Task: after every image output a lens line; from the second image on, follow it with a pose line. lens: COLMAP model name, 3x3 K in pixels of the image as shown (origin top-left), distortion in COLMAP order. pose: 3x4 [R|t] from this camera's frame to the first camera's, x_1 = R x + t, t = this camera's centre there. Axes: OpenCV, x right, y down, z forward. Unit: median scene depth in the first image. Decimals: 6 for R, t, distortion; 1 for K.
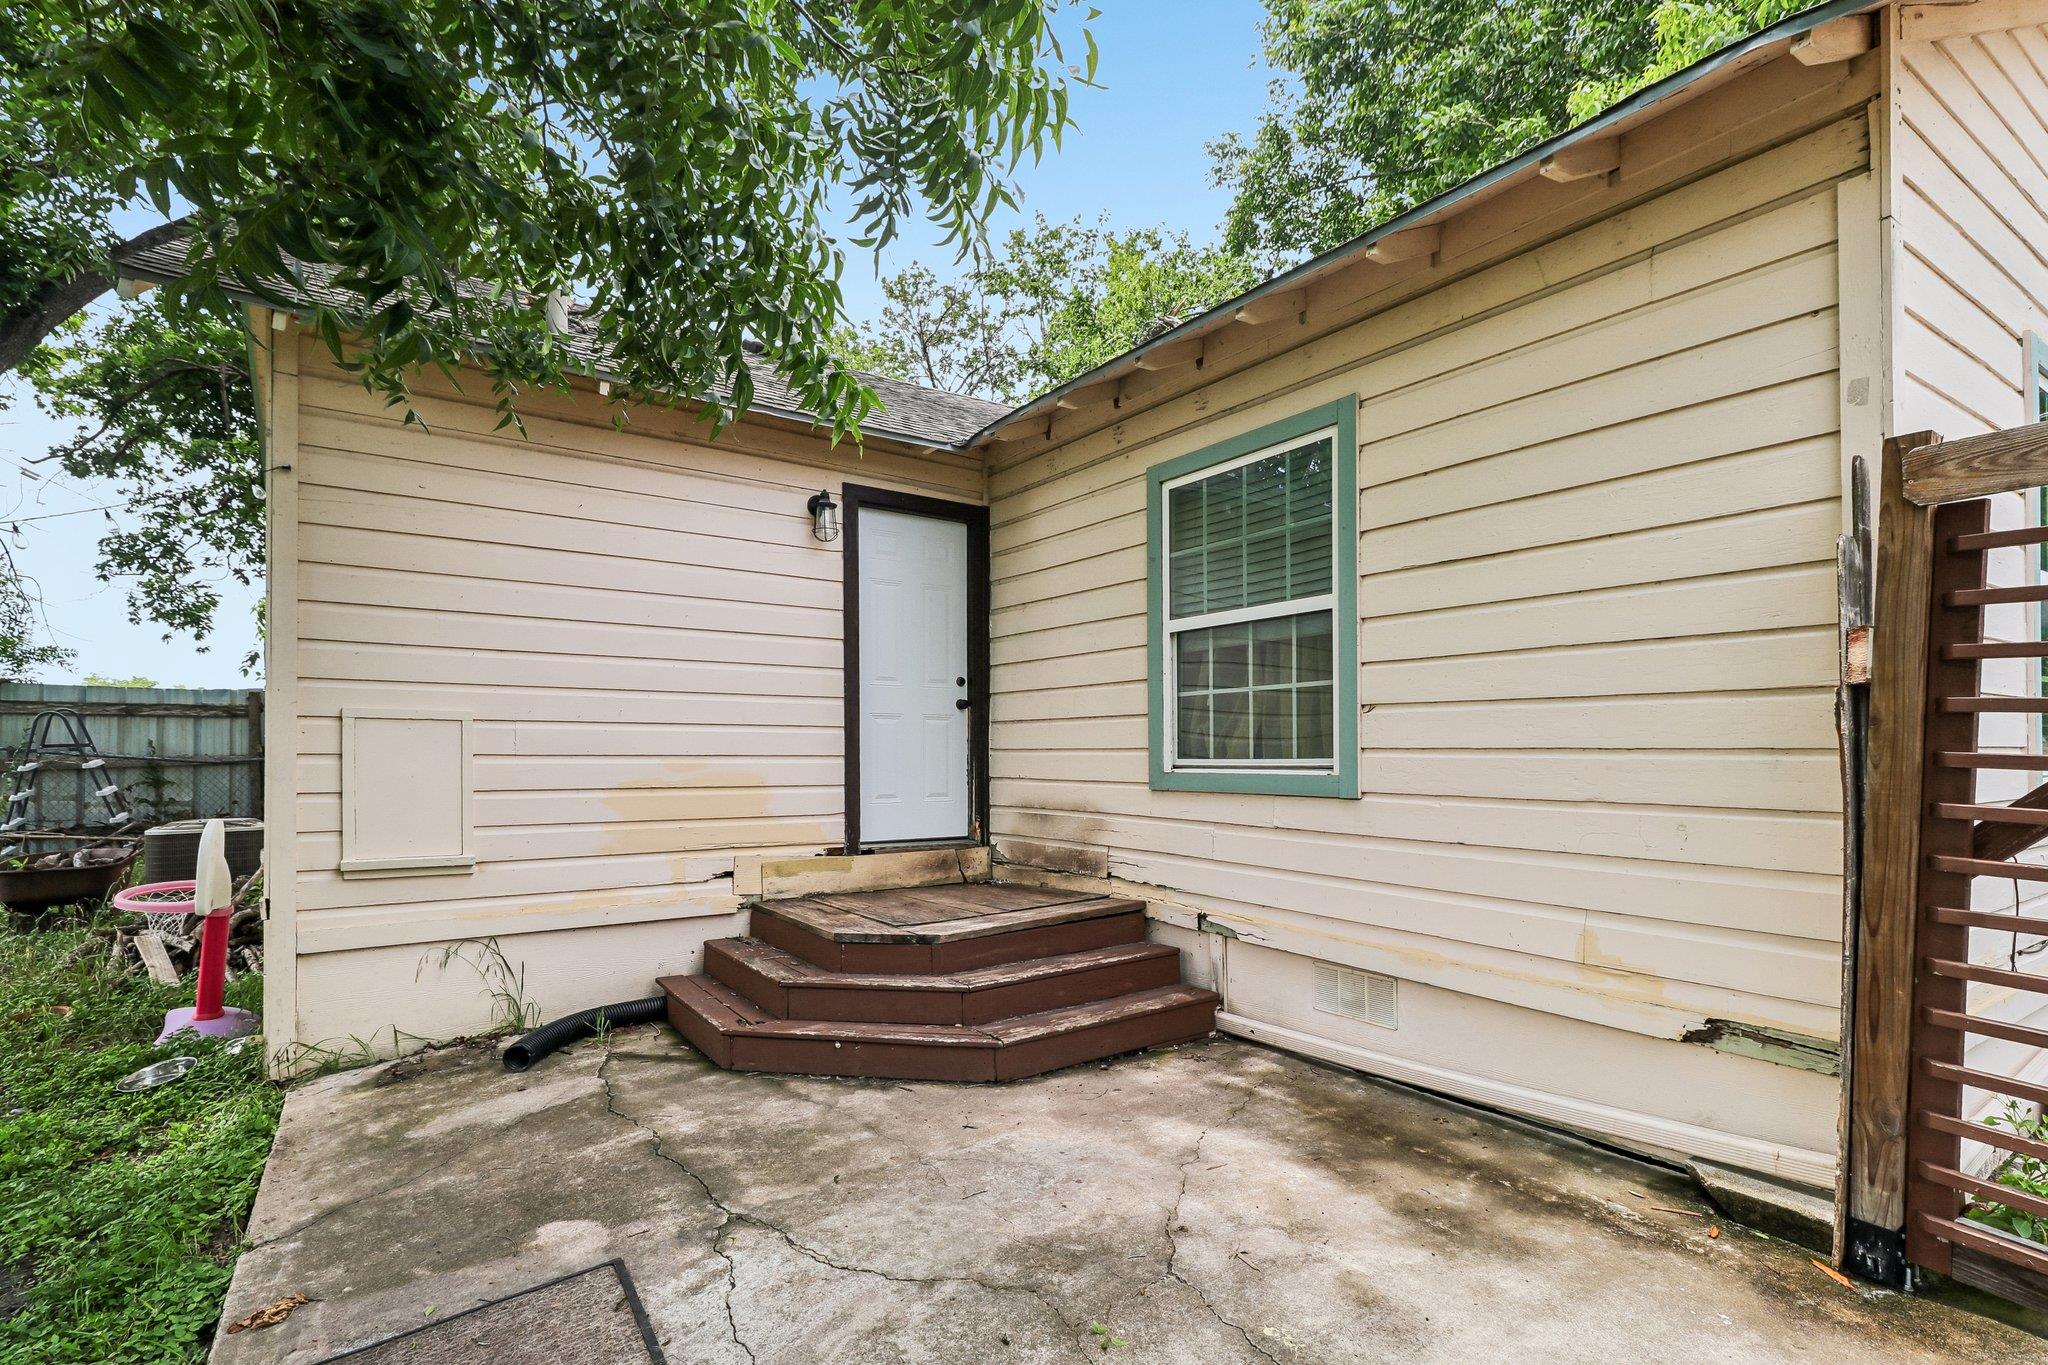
lens RADIAL K [[977.2, 0, 1026.5], [0, 977.2, 745.5], [0, 0, 1]] dist [0.000771, -0.000011]
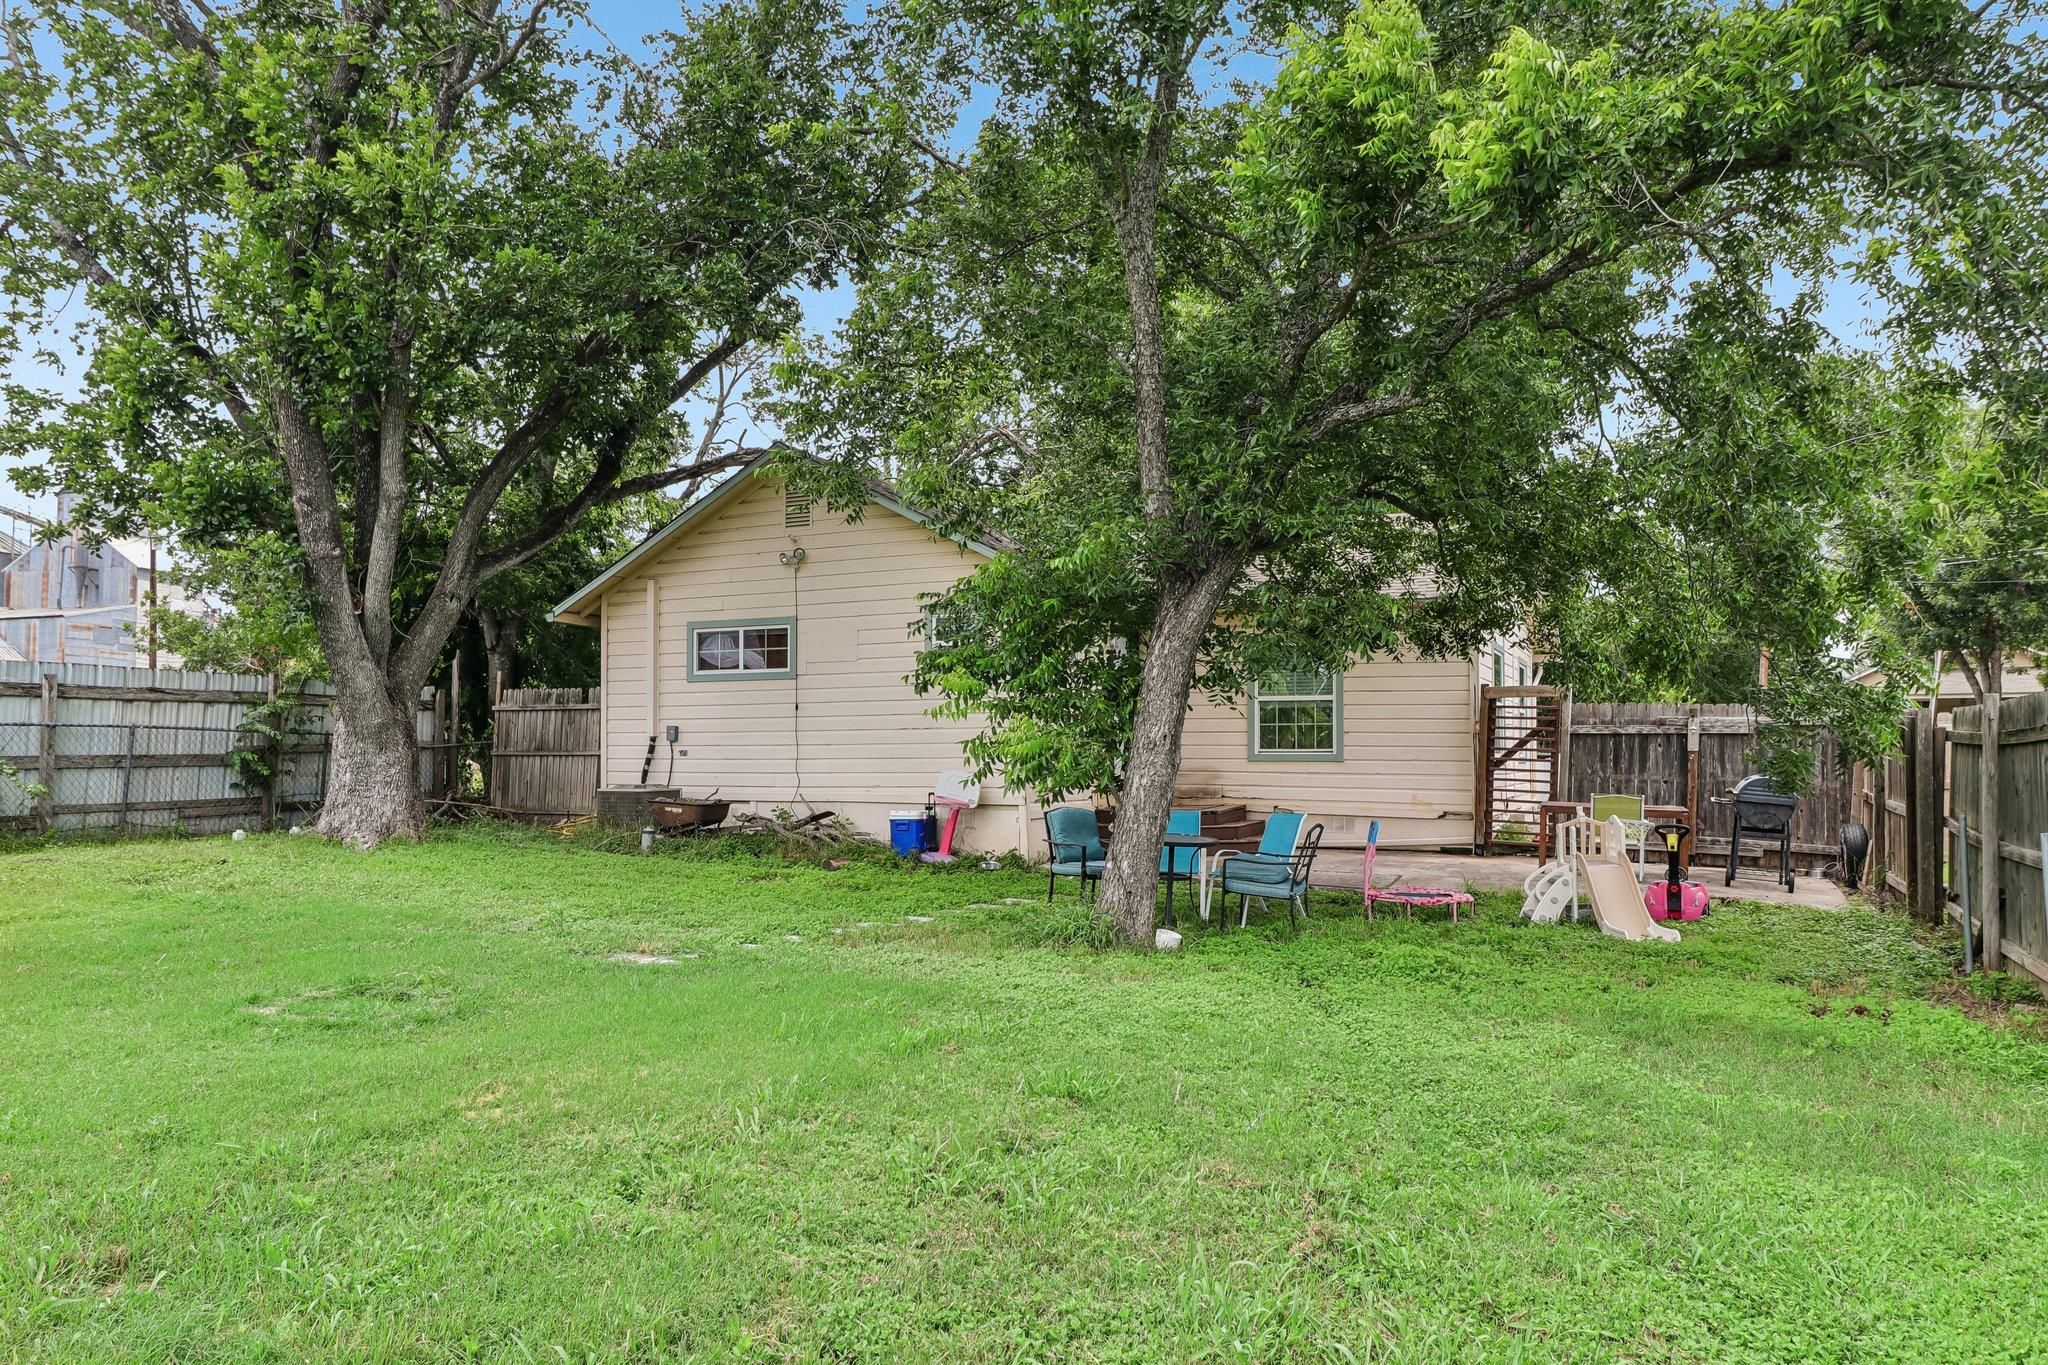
lens RADIAL K [[1419.5, 0, 1017.9], [0, 1419.5, 678.0], [0, 0, 1]] dist [0.000684, 0.000086]
pose [[0.866607, 0.028658, 0.498167, -2.483321], [-0.007186, 0.998963, -0.044966, -0.000481], [-0.498939, 0.035388, 0.865914, -2.128060]]
